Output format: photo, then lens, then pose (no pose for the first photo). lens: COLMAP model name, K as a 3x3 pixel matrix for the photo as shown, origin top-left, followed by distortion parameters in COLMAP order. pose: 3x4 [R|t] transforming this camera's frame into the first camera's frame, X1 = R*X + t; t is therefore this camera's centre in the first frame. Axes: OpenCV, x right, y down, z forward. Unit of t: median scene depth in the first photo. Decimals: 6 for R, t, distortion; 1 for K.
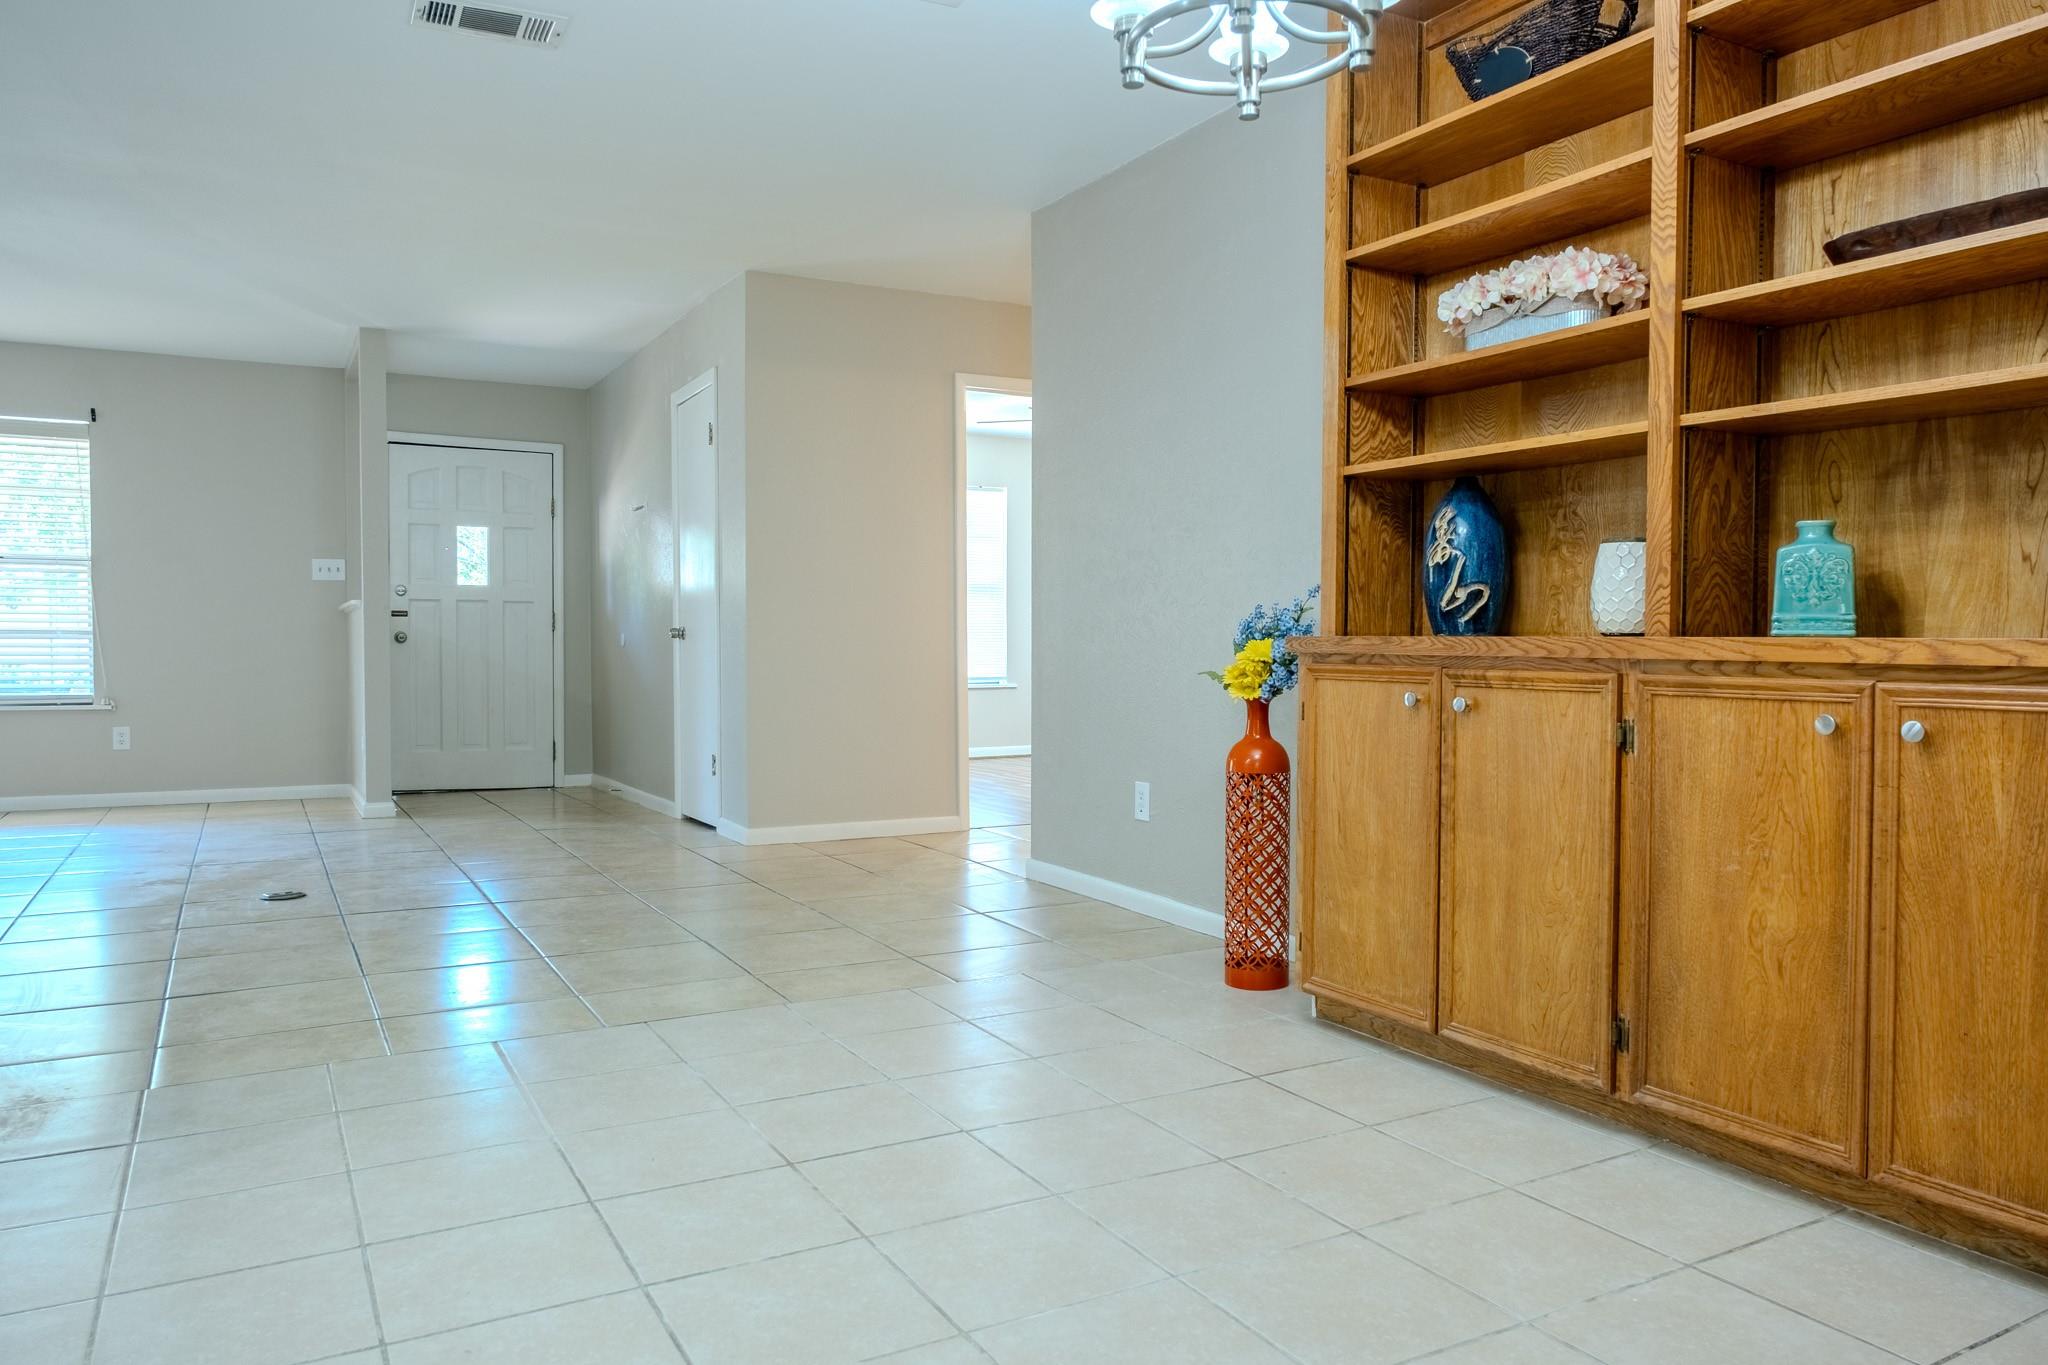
lens RADIAL K [[1418.5, 0, 1024.0], [0, 1418.5, 682.5], [0, 0, 1]] dist [-0.011463, -0.006758]
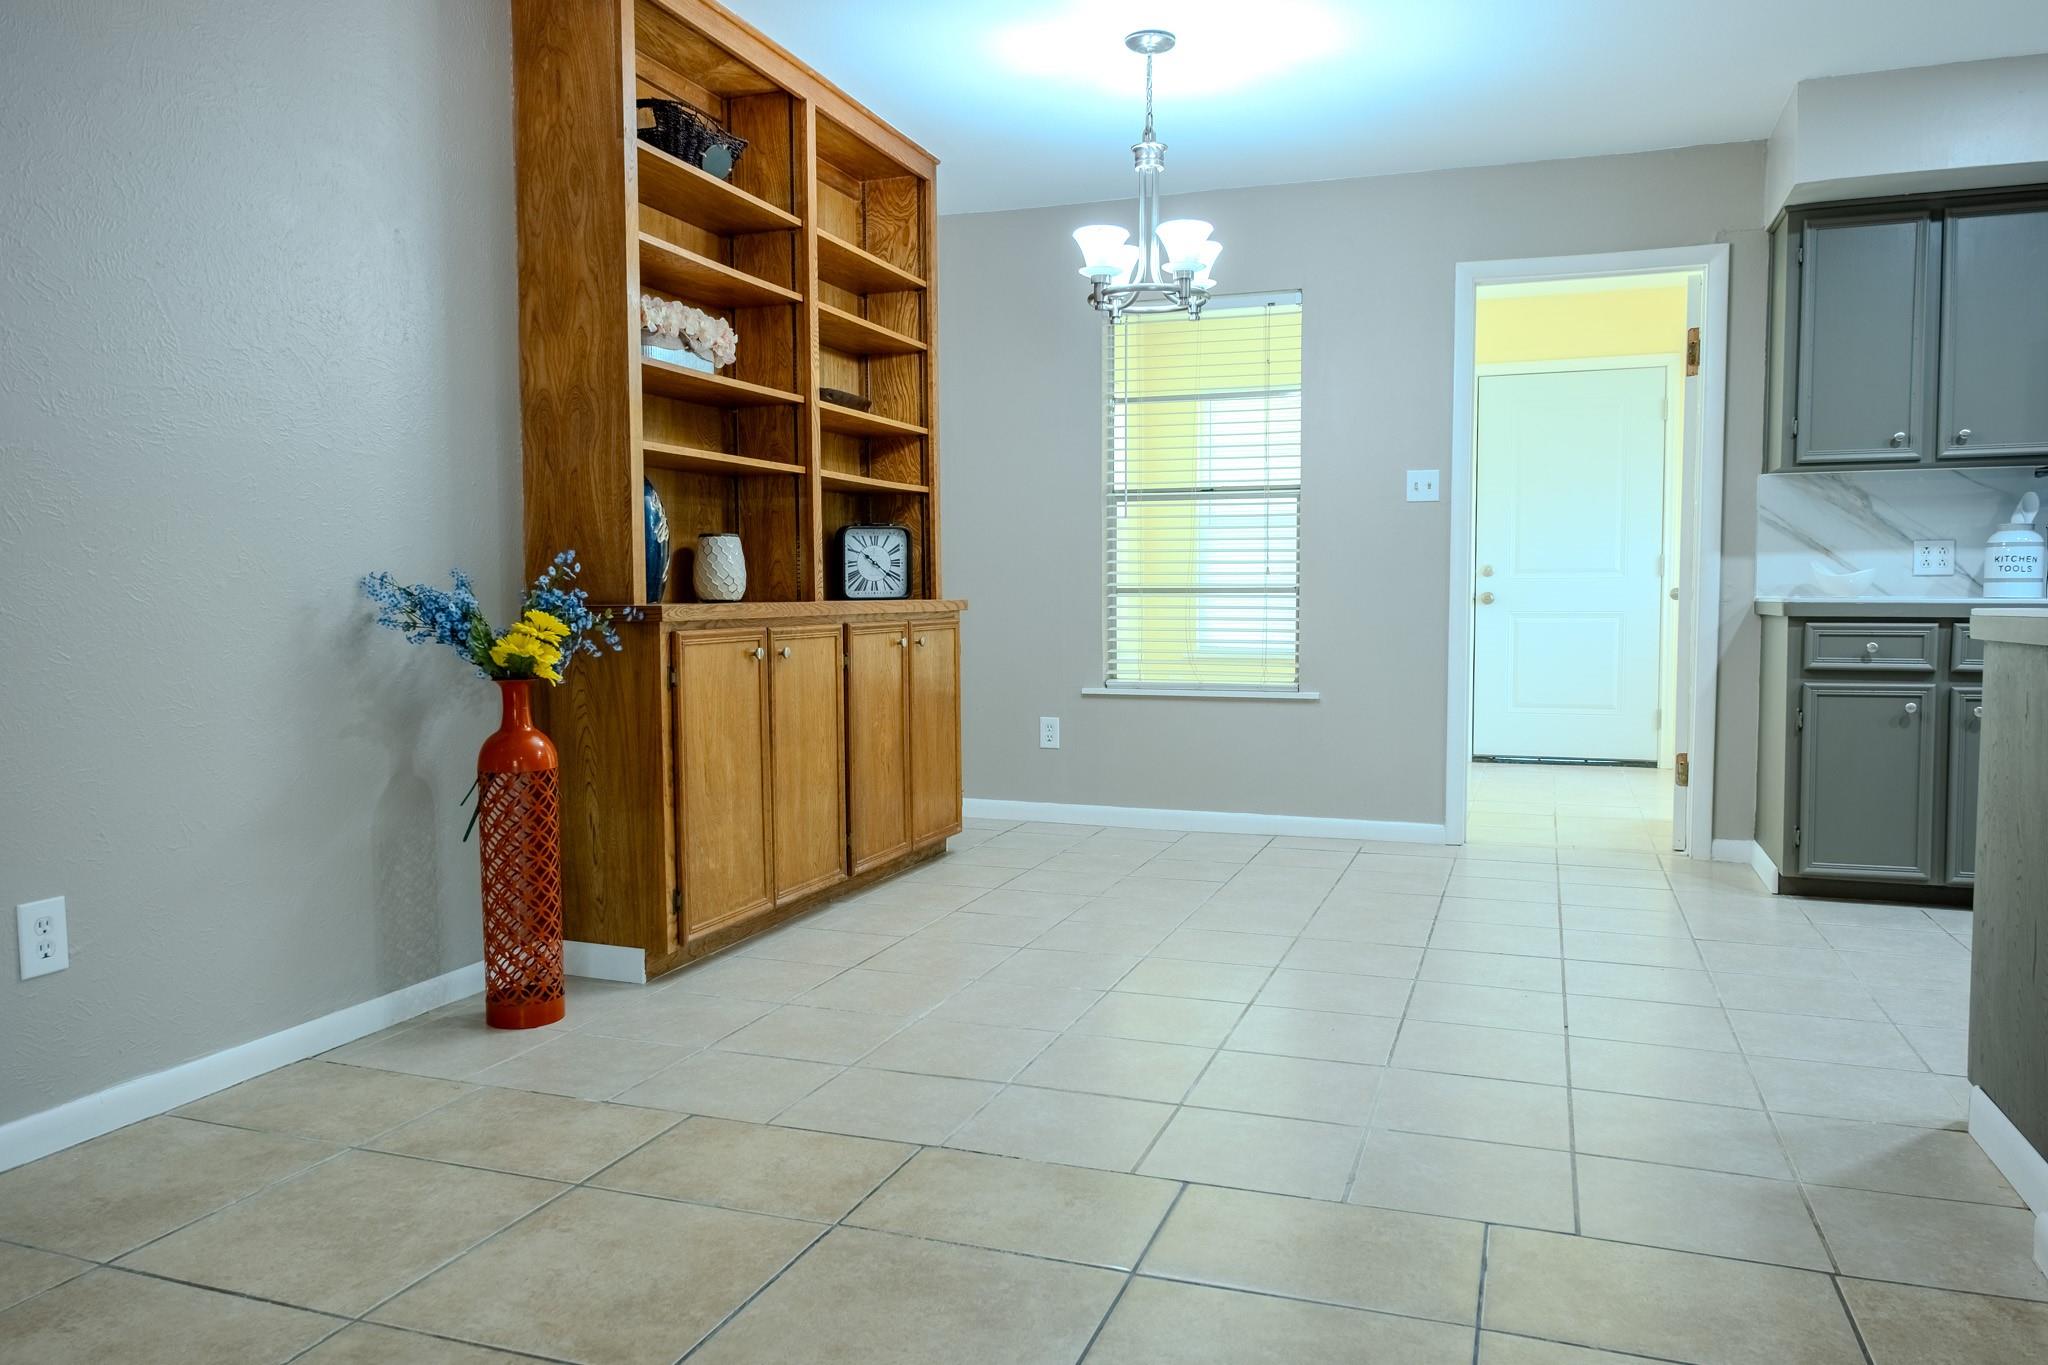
lens RADIAL K [[1430.1, 0, 1021.3], [0, 1430.1, 675.7], [0, 0, 1]] dist [0.000244, 0.000666]
pose [[-0.658251, -0.043115, 0.751563, -0.789374], [0.029434, 0.996121, 0.082924, -0.063519], [-0.752223, 0.076706, -0.654428, 1.571511]]
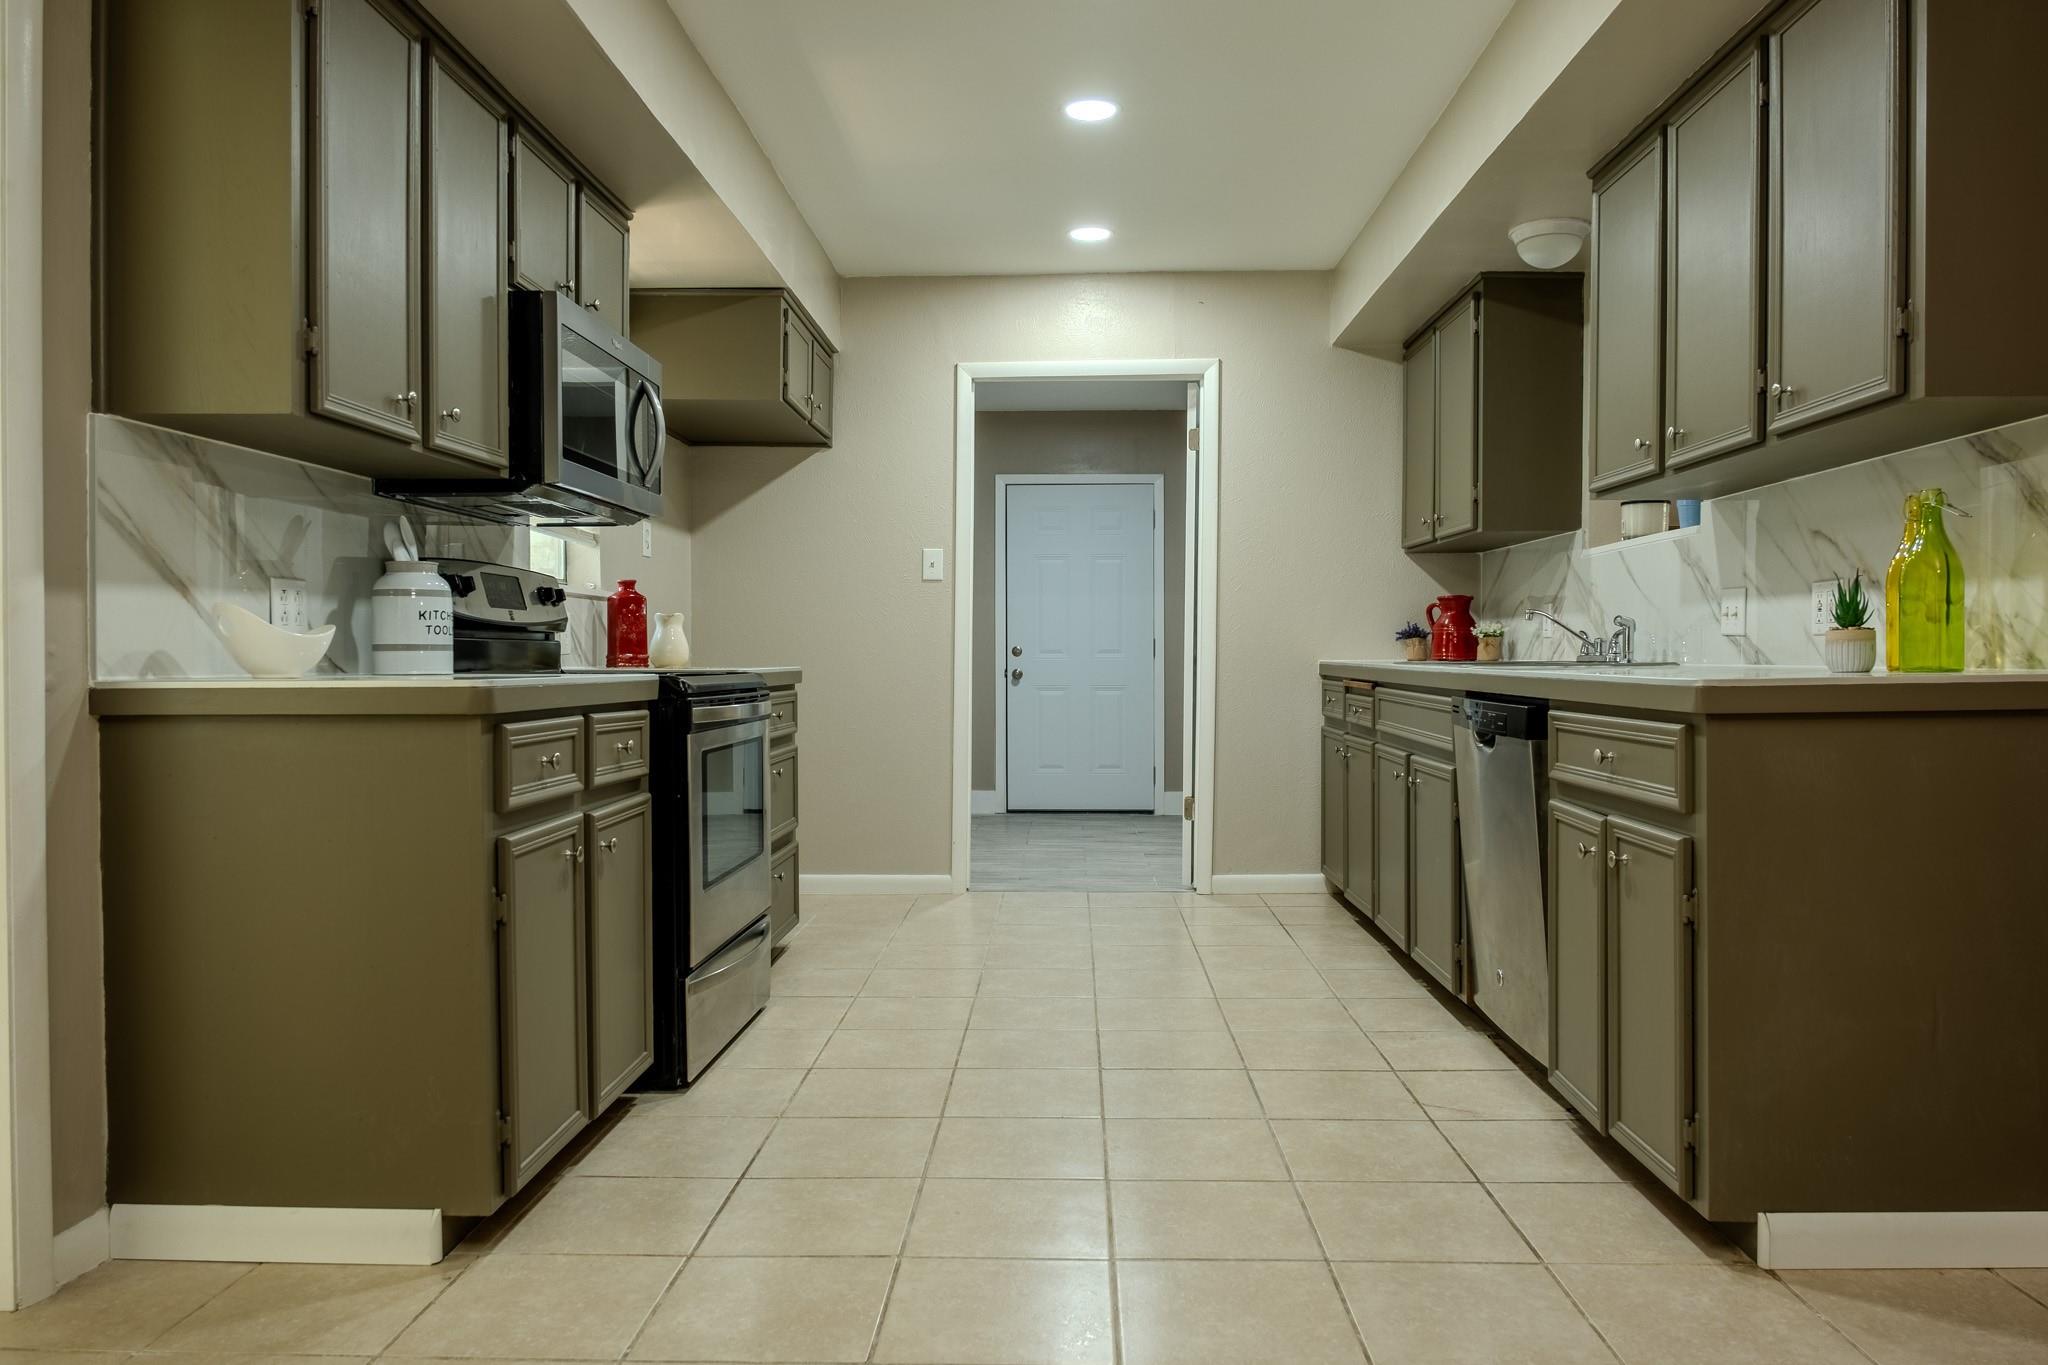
lens RADIAL K [[1377.9, 0, 1031.9], [0, 1377.9, 685.0], [0, 0, 1]] dist [-0.005336, -0.006285]
pose [[-0.511355, 0.018889, -0.859162, 0.211094], [-0.027313, 0.998896, 0.038217, -0.031984], [0.858936, 0.043009, -0.510274, 0.693689]]
